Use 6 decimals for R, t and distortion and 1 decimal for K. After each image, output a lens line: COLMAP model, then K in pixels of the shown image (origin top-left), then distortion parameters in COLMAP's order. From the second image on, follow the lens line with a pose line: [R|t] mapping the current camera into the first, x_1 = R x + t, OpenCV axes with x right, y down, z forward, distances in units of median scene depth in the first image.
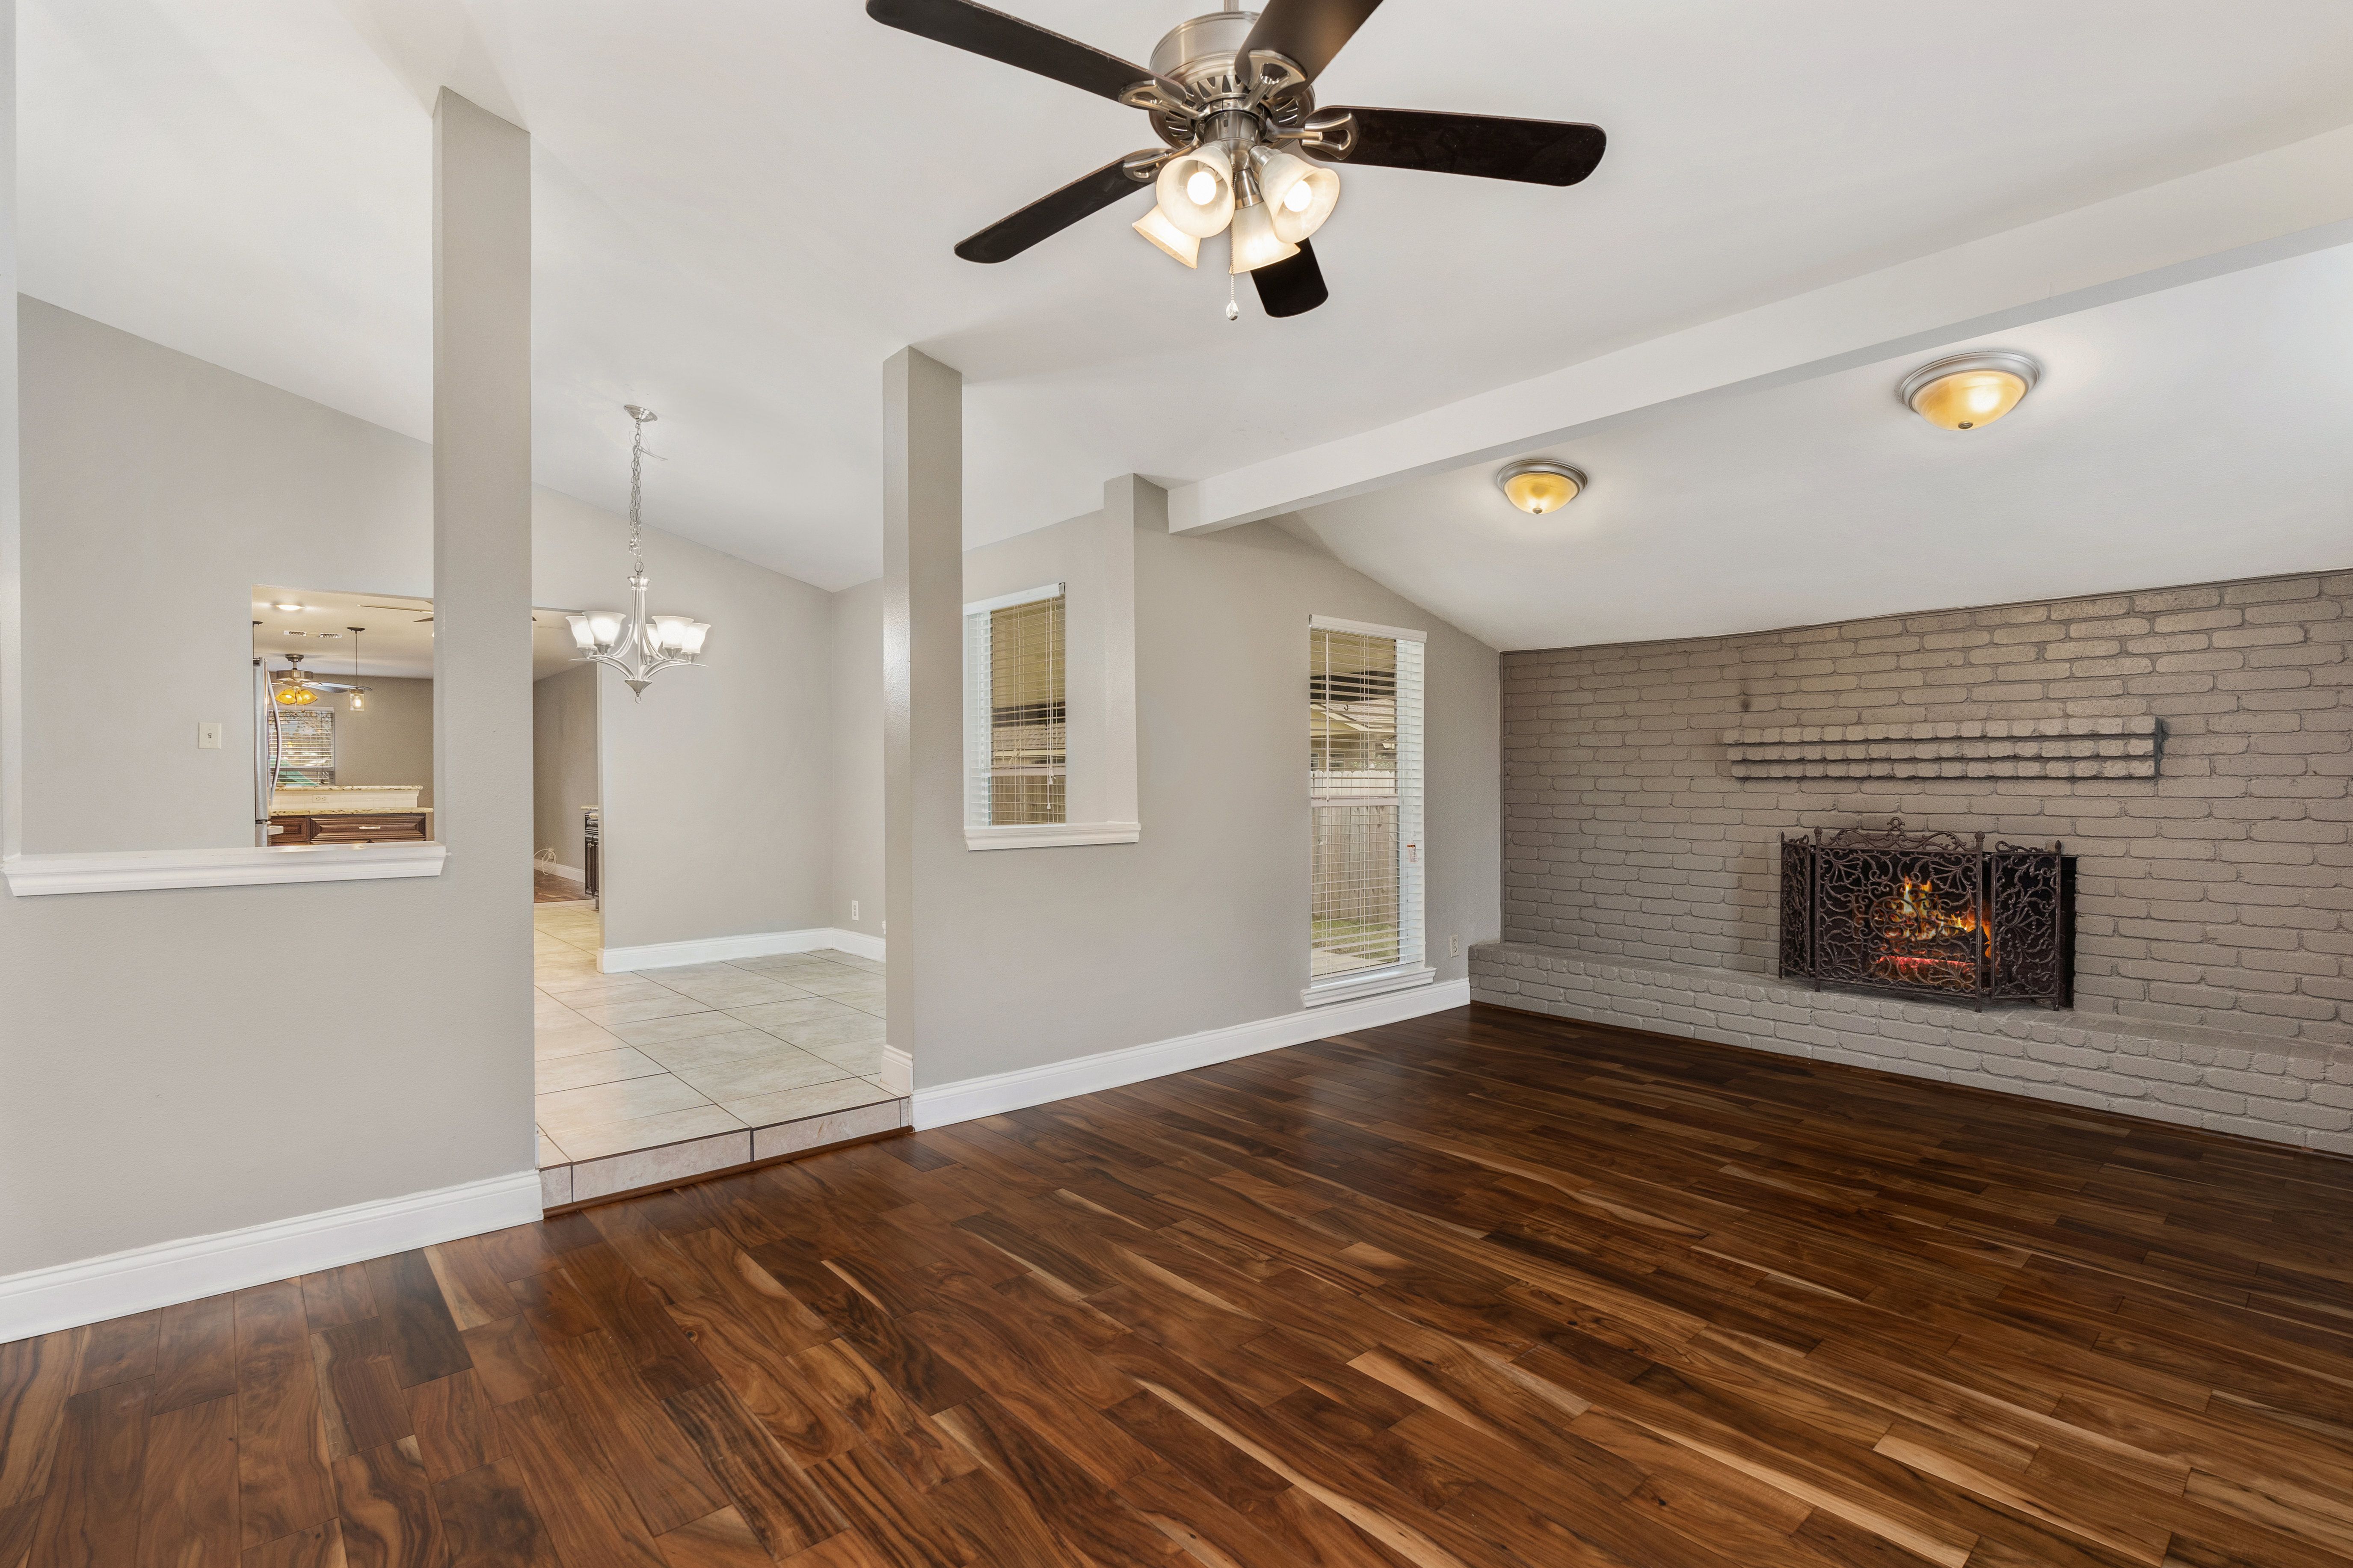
lens RADIAL K [[1089.4, 0, 1186.6], [0, 1089.4, 779.5], [0, 0, 1]] dist [-0.005483, 0.000650]
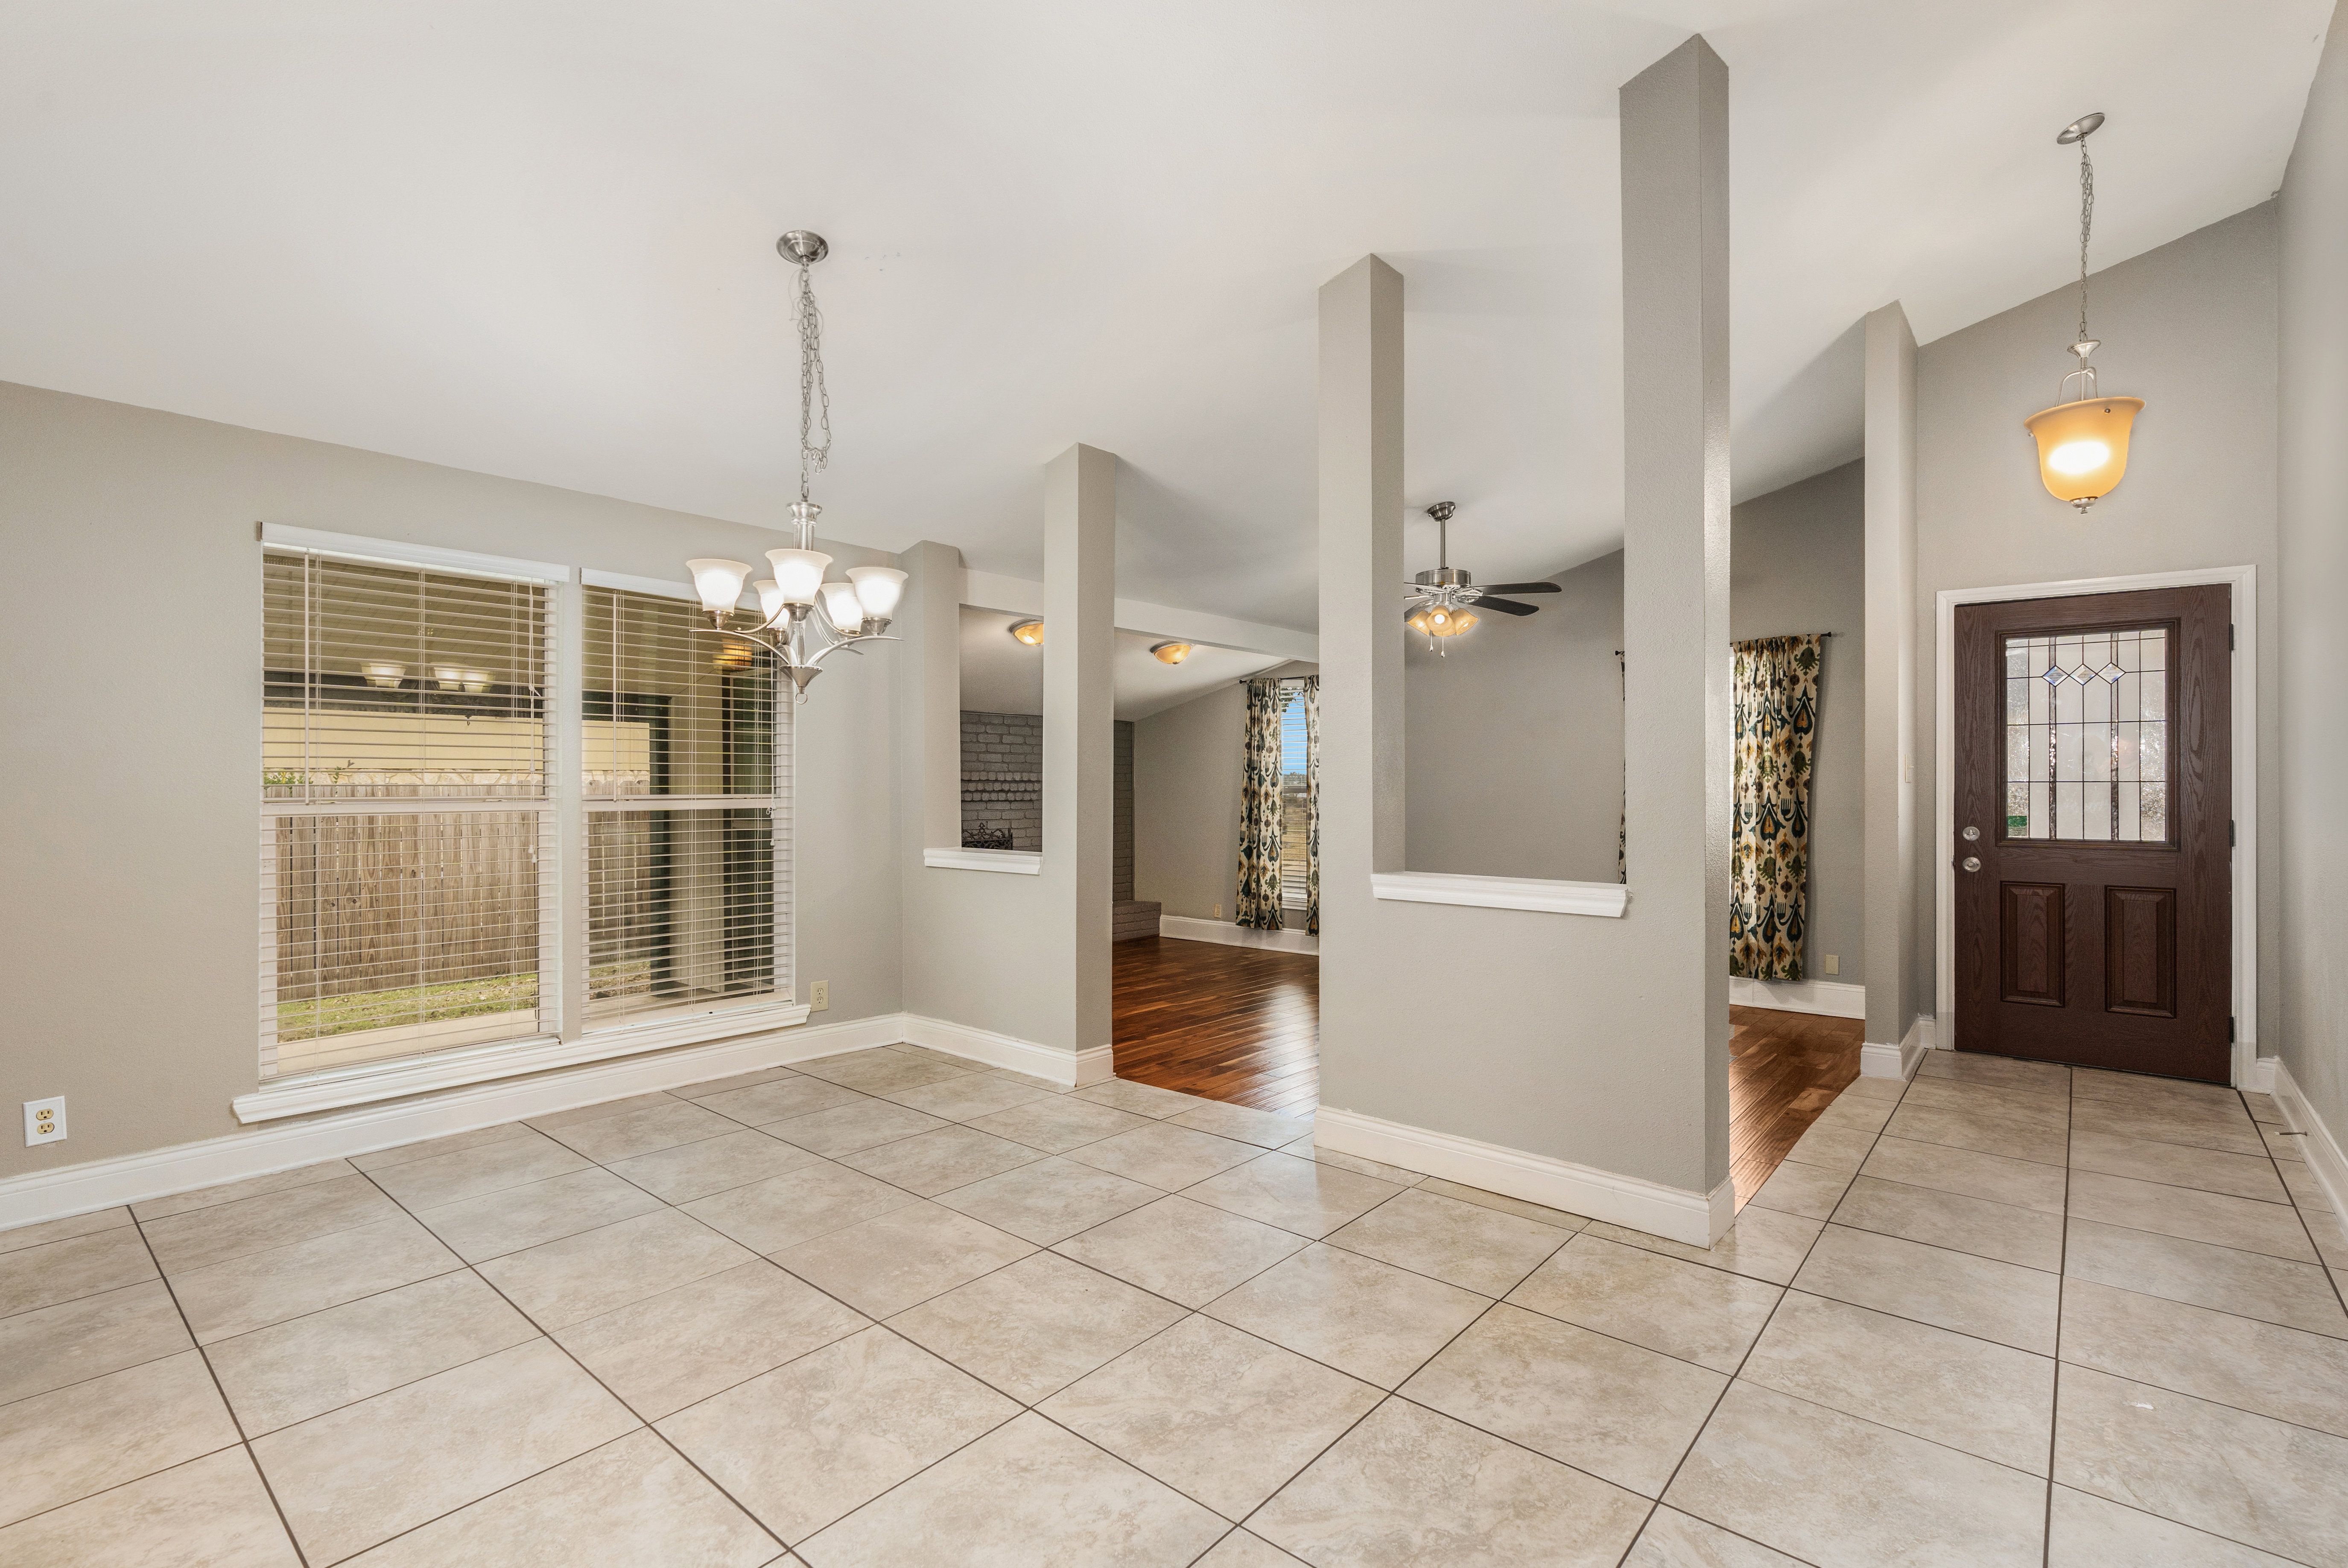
lens RADIAL K [[1112.0, 0, 1174.0], [0, 1112.0, 784.0], [0, 0, 1]] dist [-0.001682, 0.000038]
pose [[-0.115217, 0.006880, 0.993317, -1.505076], [-0.001171, 0.999974, -0.007062, -0.021480], [-0.993340, -0.001977, -0.115206, 1.048574]]
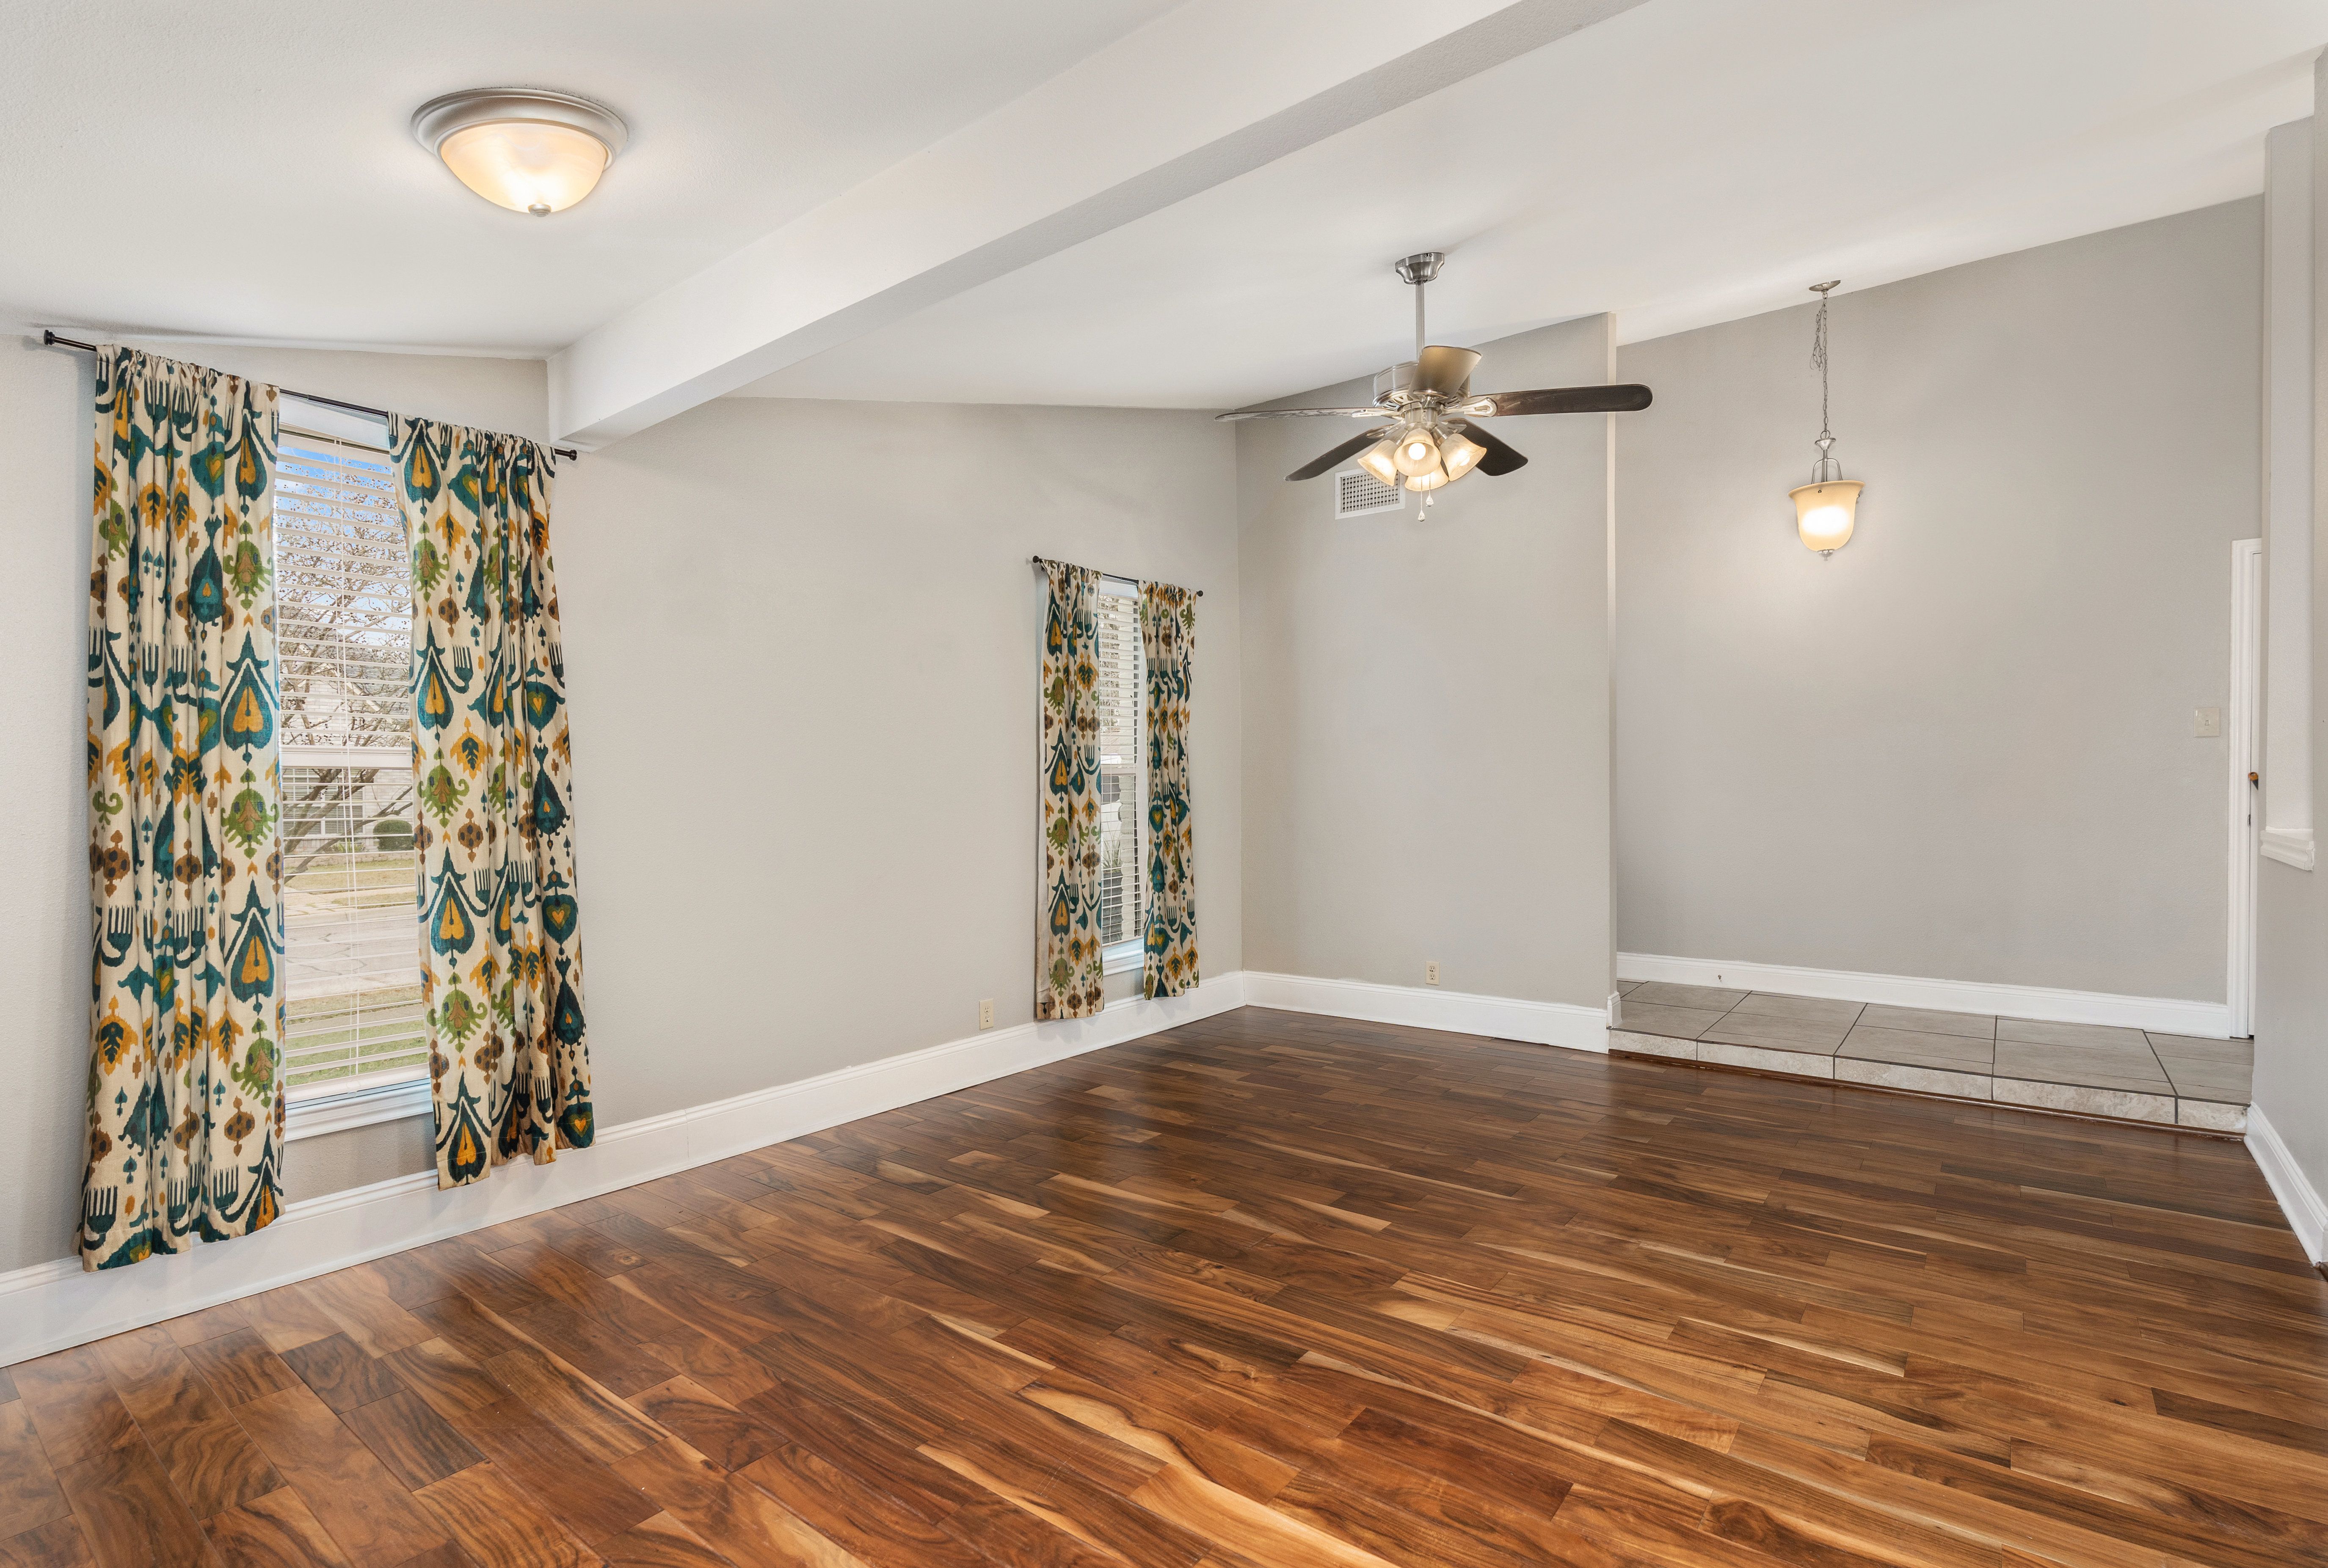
lens RADIAL K [[1110.3, 0, 1145.5], [0, 1110.3, 811.7], [0, 0, 1]] dist [-0.003717, 0.000230]
pose [[-0.985144, 0.013241, -0.171219, 0.395855], [0.009787, 0.999732, 0.020999, 0.001967], [0.171452, 0.019012, -0.985009, 1.346639]]
